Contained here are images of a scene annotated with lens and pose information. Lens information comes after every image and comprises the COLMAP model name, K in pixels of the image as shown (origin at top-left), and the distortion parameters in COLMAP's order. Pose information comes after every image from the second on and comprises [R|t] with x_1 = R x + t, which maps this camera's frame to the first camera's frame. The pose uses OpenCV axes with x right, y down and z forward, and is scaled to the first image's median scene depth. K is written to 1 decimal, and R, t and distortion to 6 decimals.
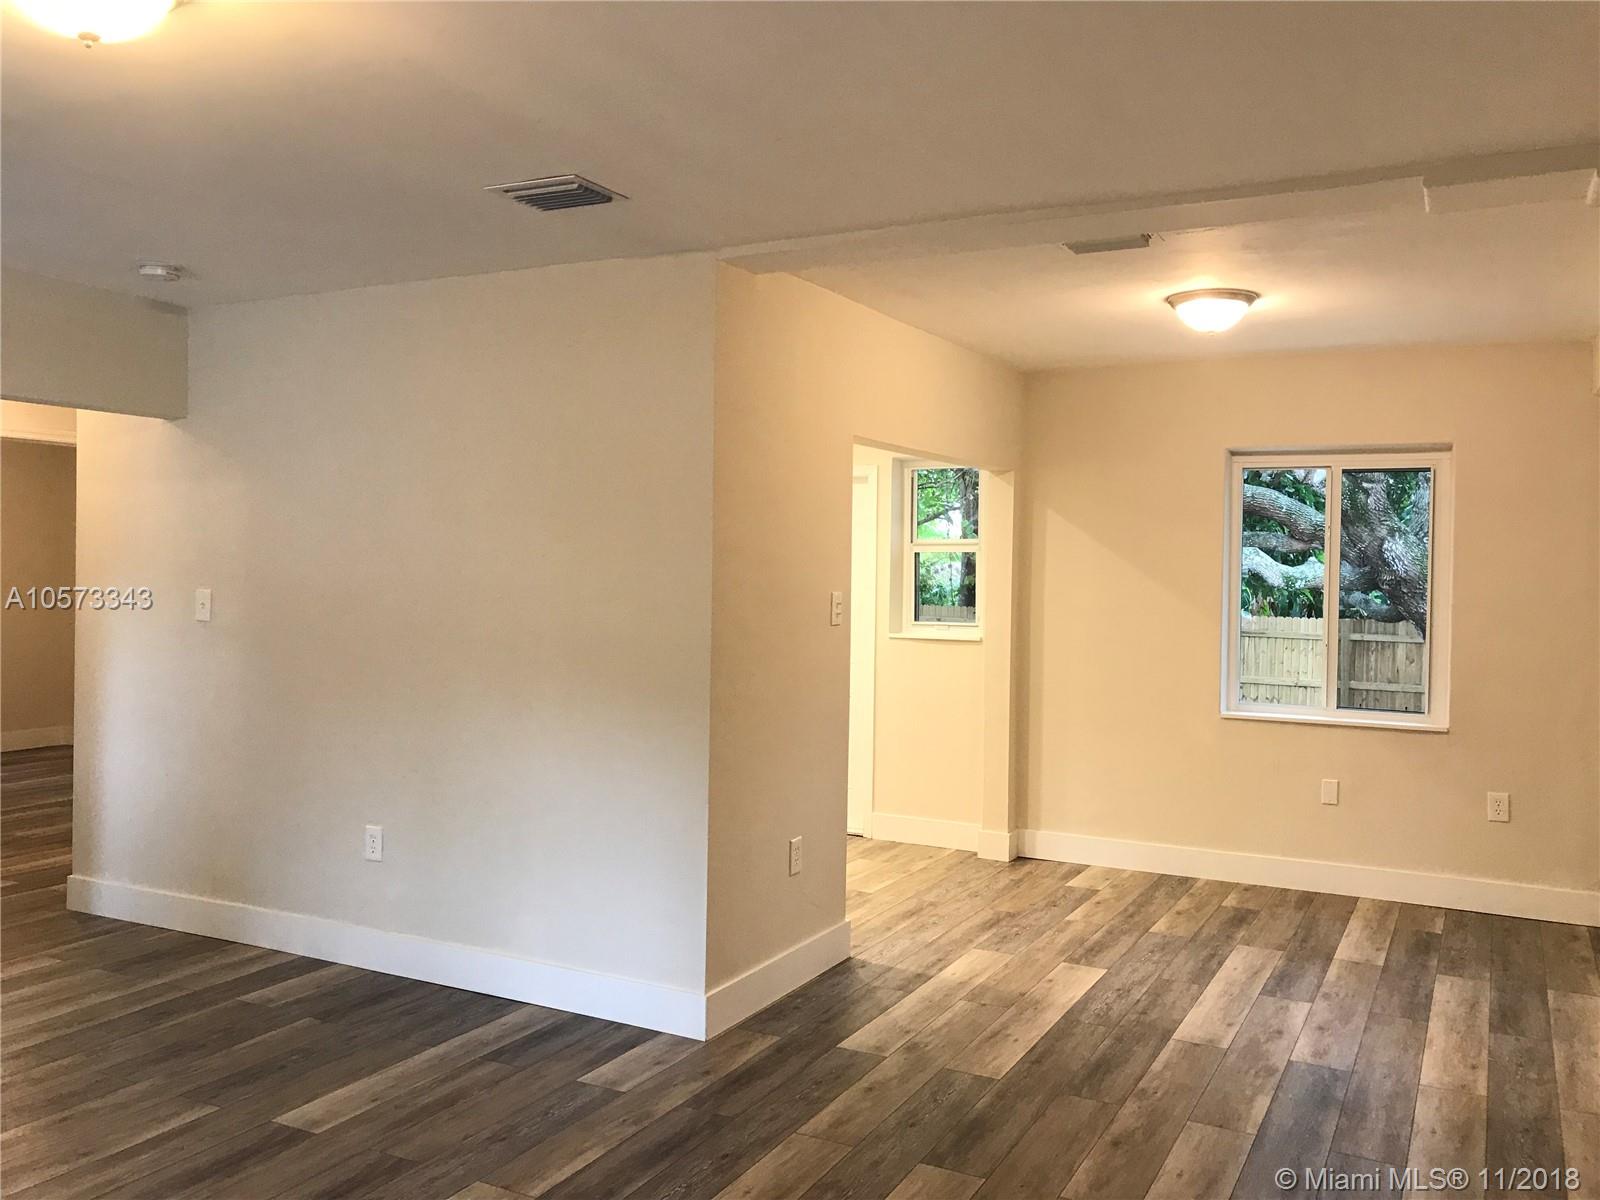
lens RADIAL K [[1305.2, 0, 800.8], [0, 1305.2, 598.0], [0, 0, 1]] dist [0.044906, -0.056300]
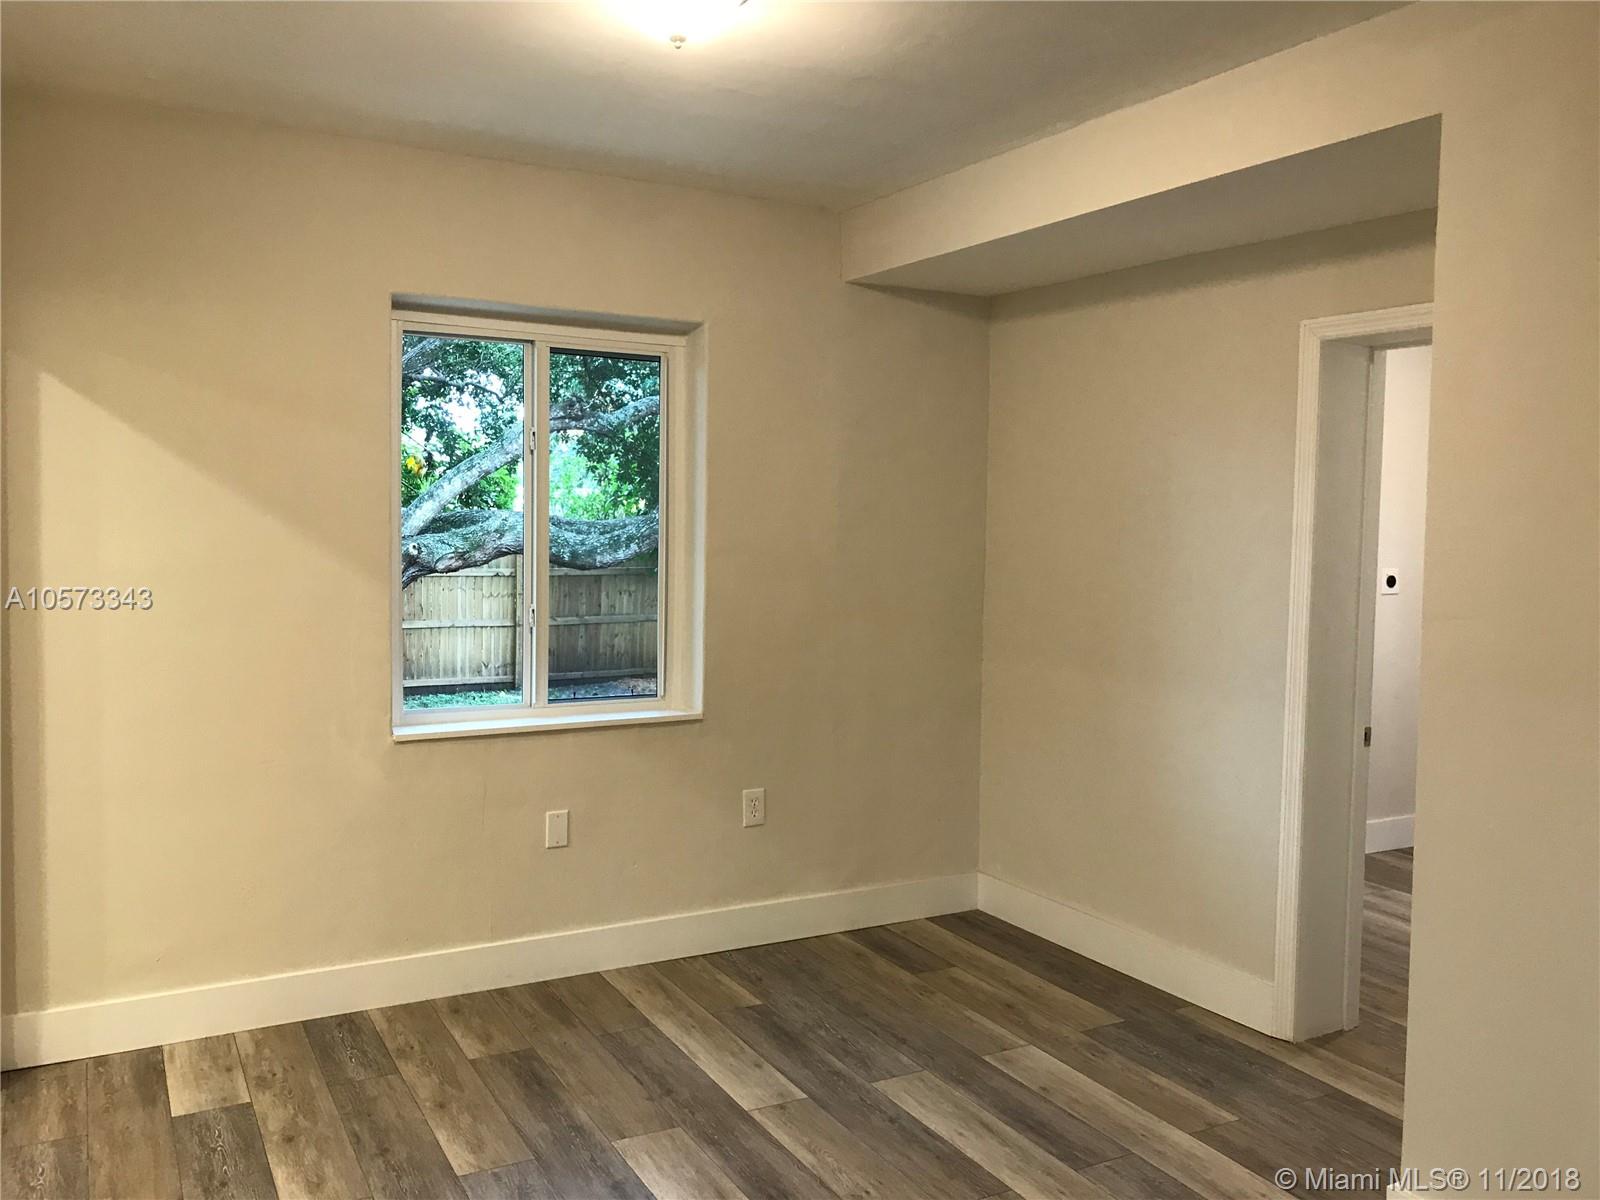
lens RADIAL K [[1305.2, 0, 795.8], [0, 1305.2, 596.2], [0, 0, 1]] dist [0.044906, -0.056300]
pose [[0.544790, -0.062381, 0.836249, -0.101046], [0.009478, 0.997624, 0.068244, -0.019208], [-0.838519, -0.029253, 0.544086, 0.637588]]
